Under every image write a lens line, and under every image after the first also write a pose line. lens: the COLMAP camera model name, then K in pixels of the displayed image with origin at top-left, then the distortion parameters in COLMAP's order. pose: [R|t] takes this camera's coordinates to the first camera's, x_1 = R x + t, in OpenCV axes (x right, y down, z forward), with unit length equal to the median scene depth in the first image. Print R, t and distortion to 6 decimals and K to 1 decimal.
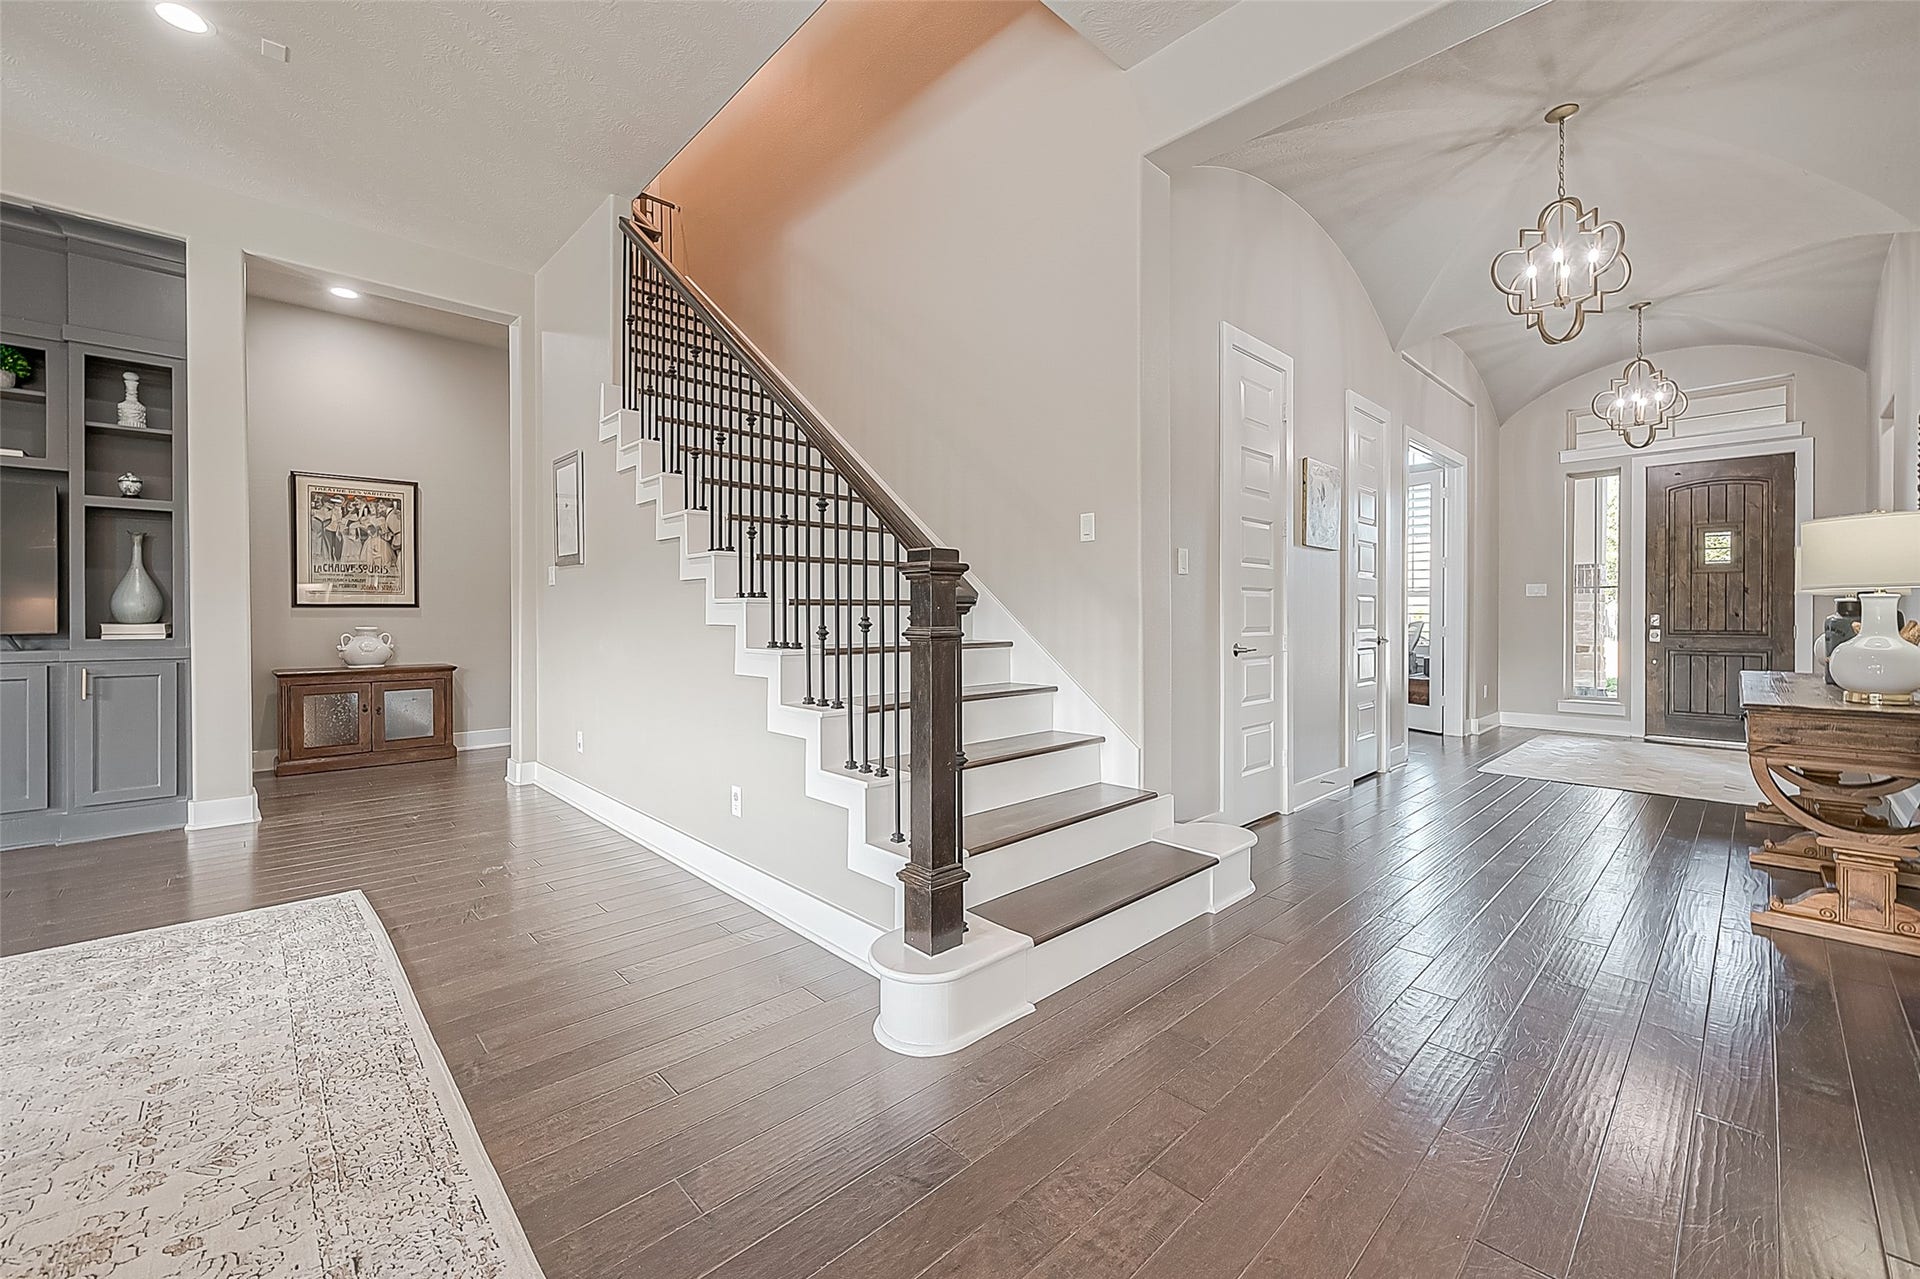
lens RADIAL K [[764.9, 0, 966.2], [0, 764.9, 622.6], [0, 0, 1]] dist [0.003748, -0.000900]
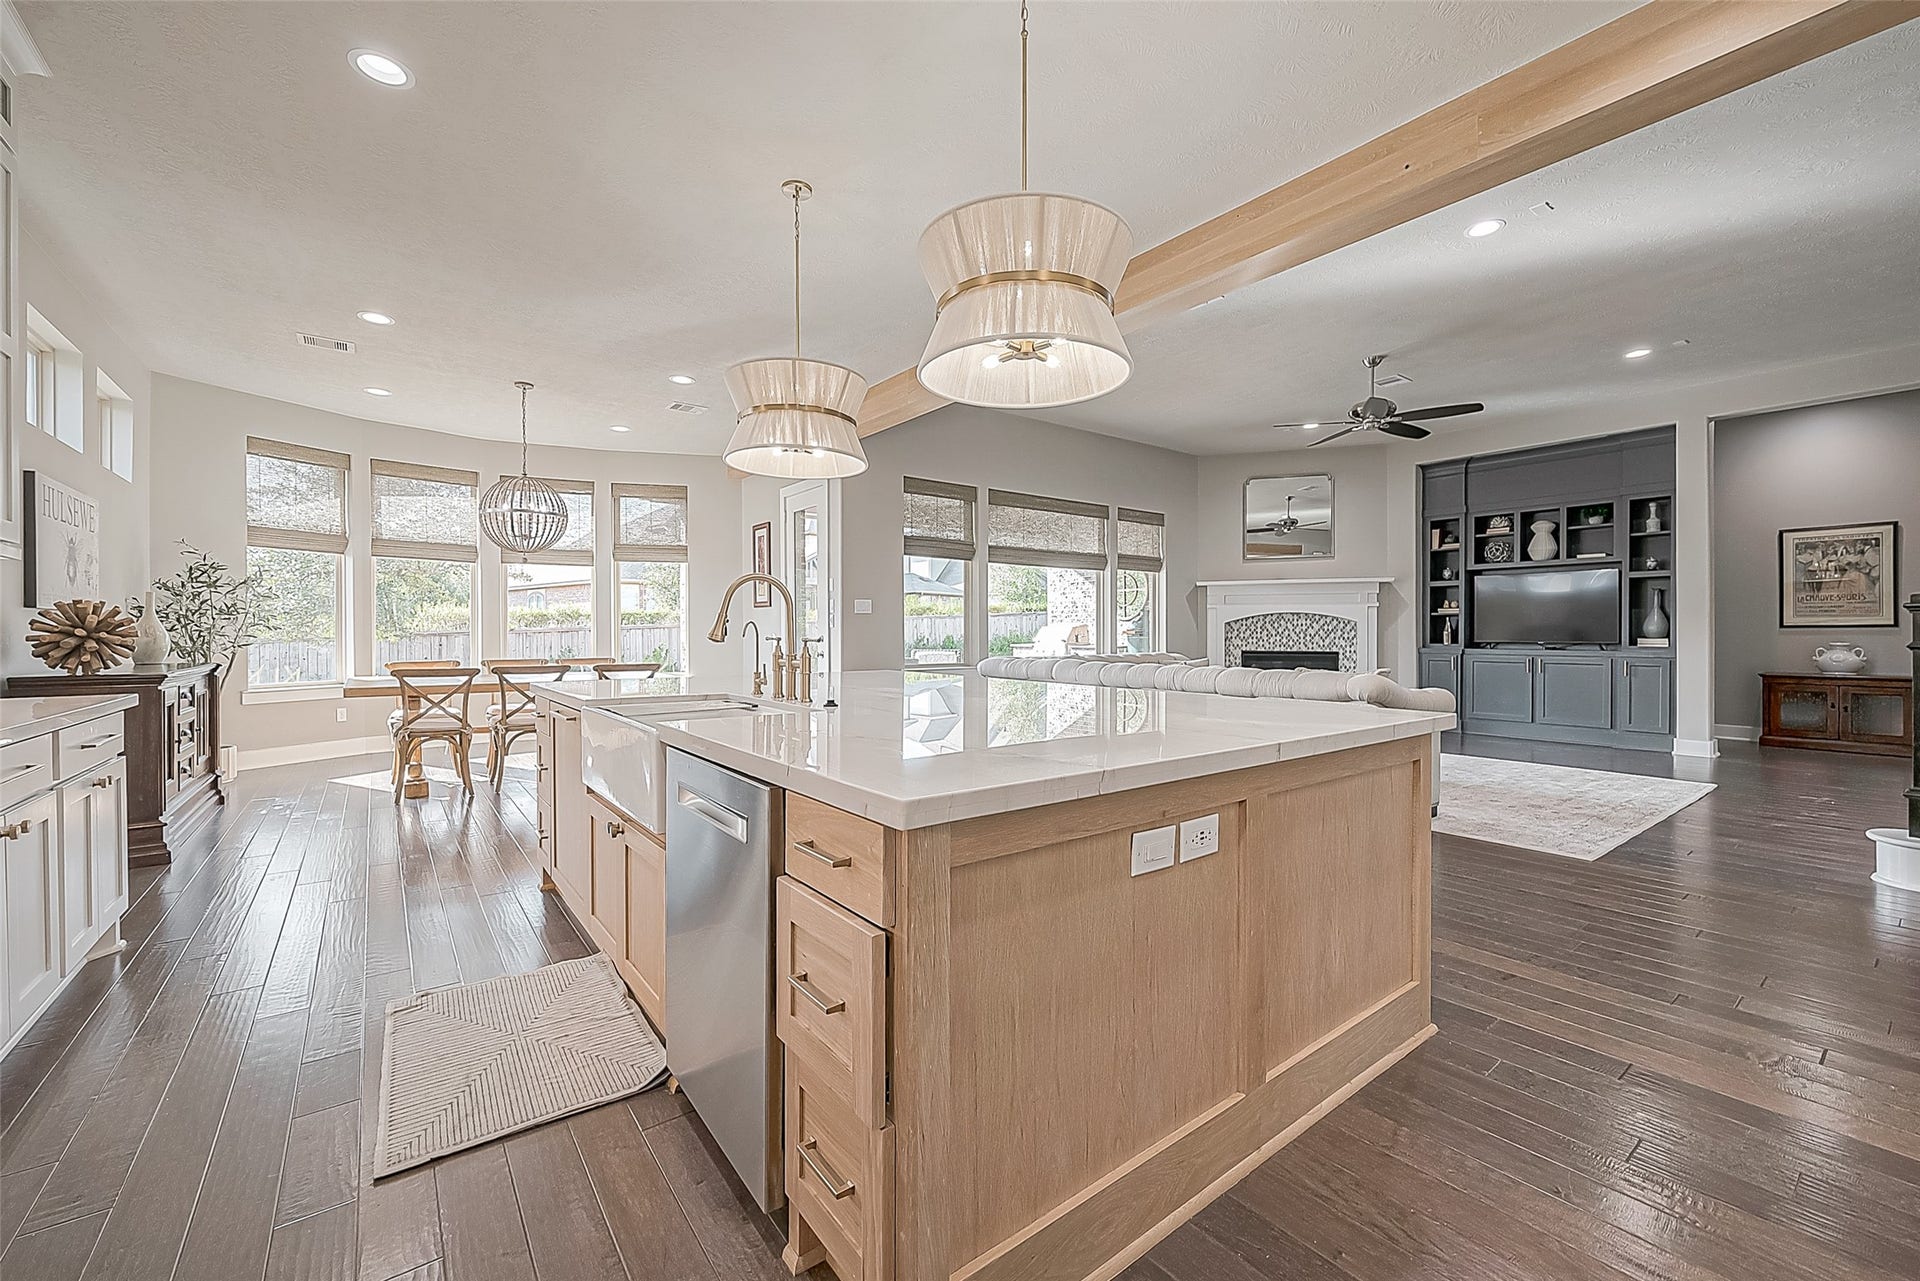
lens RADIAL K [[764.9, 0, 963.9], [0, 764.9, 631.9], [0, 0, 1]] dist [0.003748, -0.000900]
pose [[-0.111046, 0.001251, -0.993815, 0.905836], [-0.009568, 0.999952, 0.002328, -0.002622], [0.993769, 0.009768, -0.111028, -0.429458]]
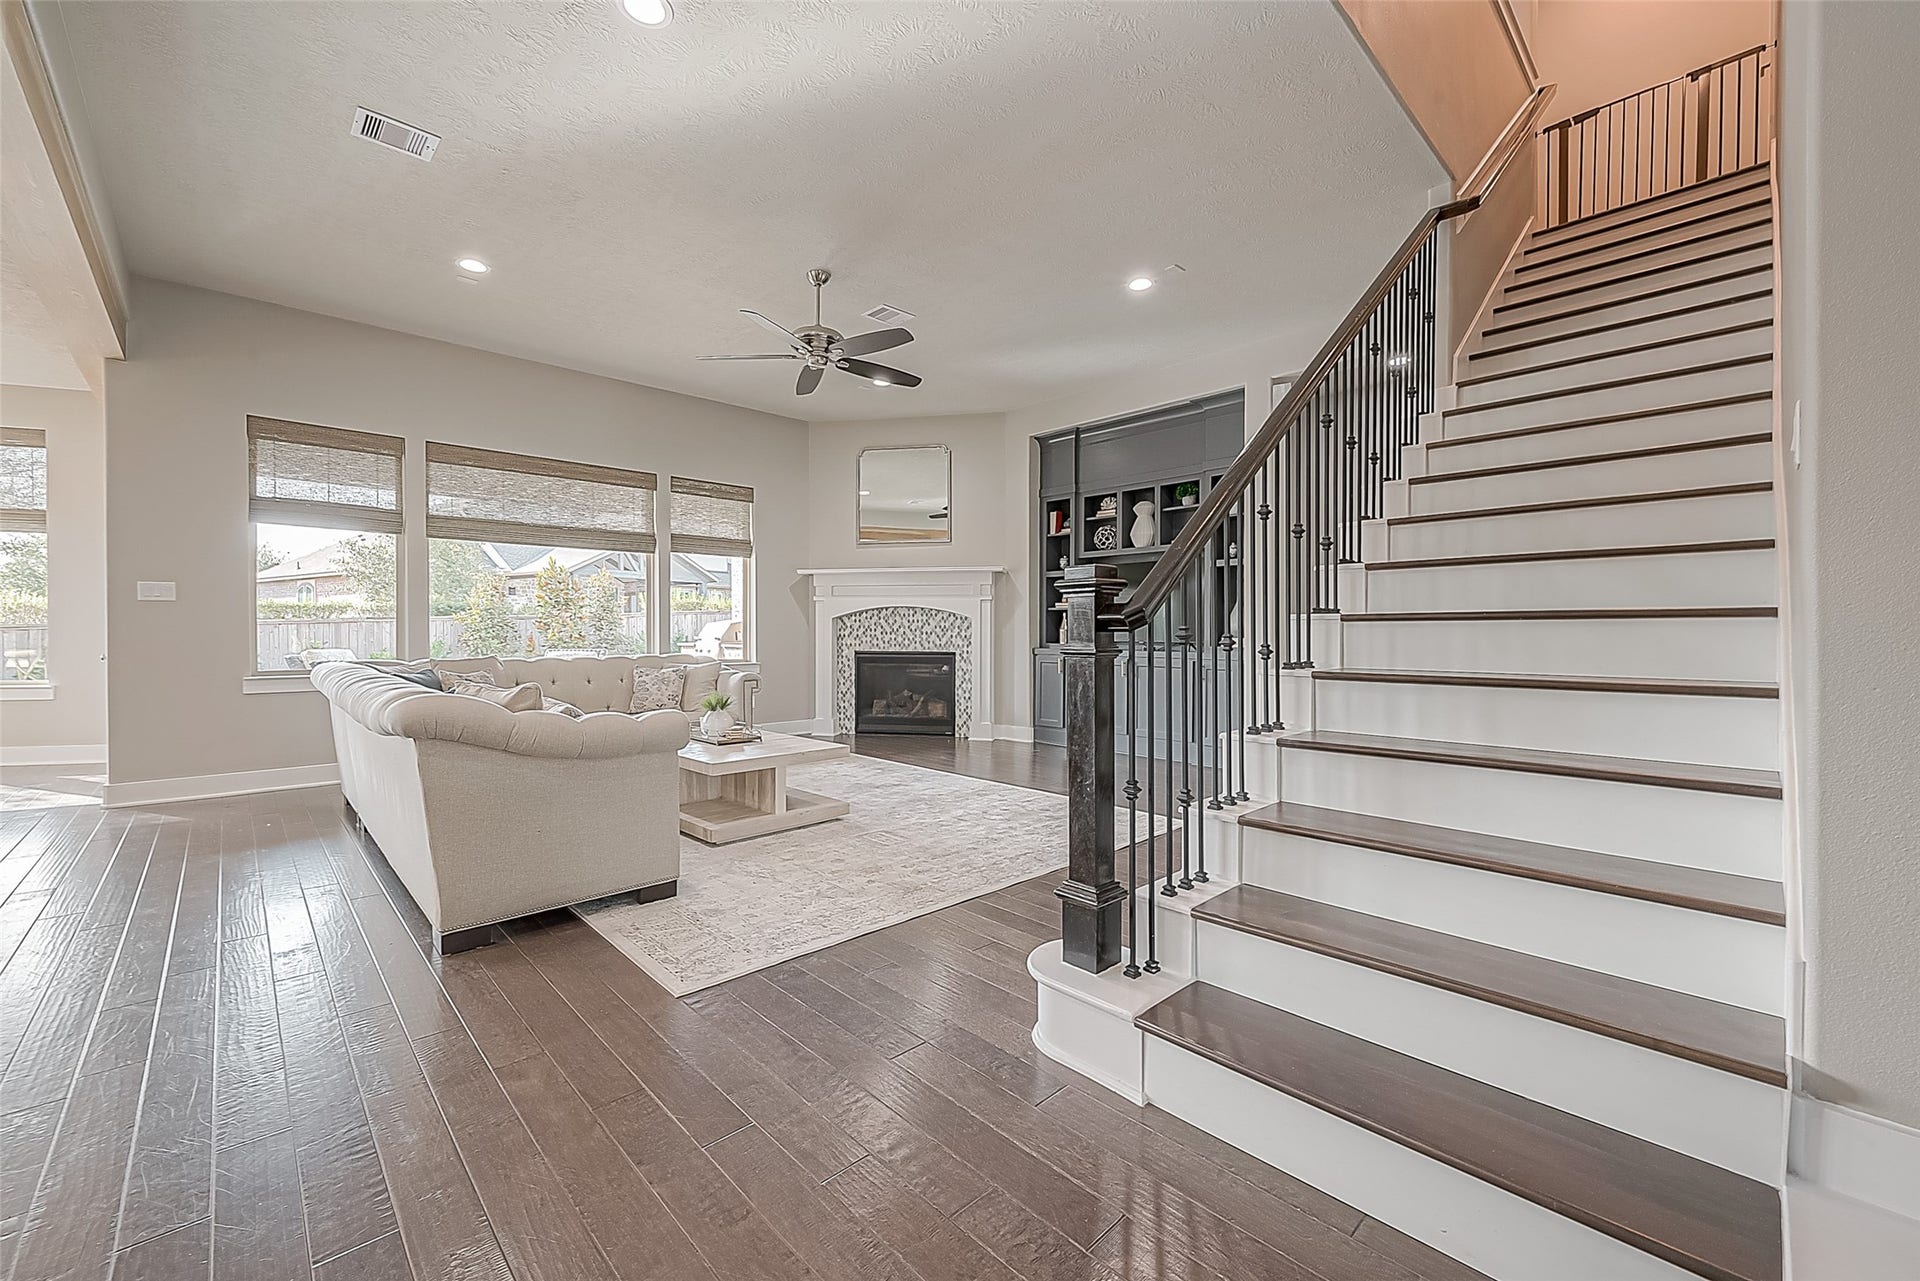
lens RADIAL K [[764.9, 0, 950.8], [0, 764.9, 637.7], [0, 0, 1]] dist [0.003748, -0.000900]
pose [[-0.008561, 0.010934, -0.999904, 0.488261], [-0.013917, 0.999842, 0.011052, -0.007812], [0.999867, 0.014010, -0.008408, 0.415744]]
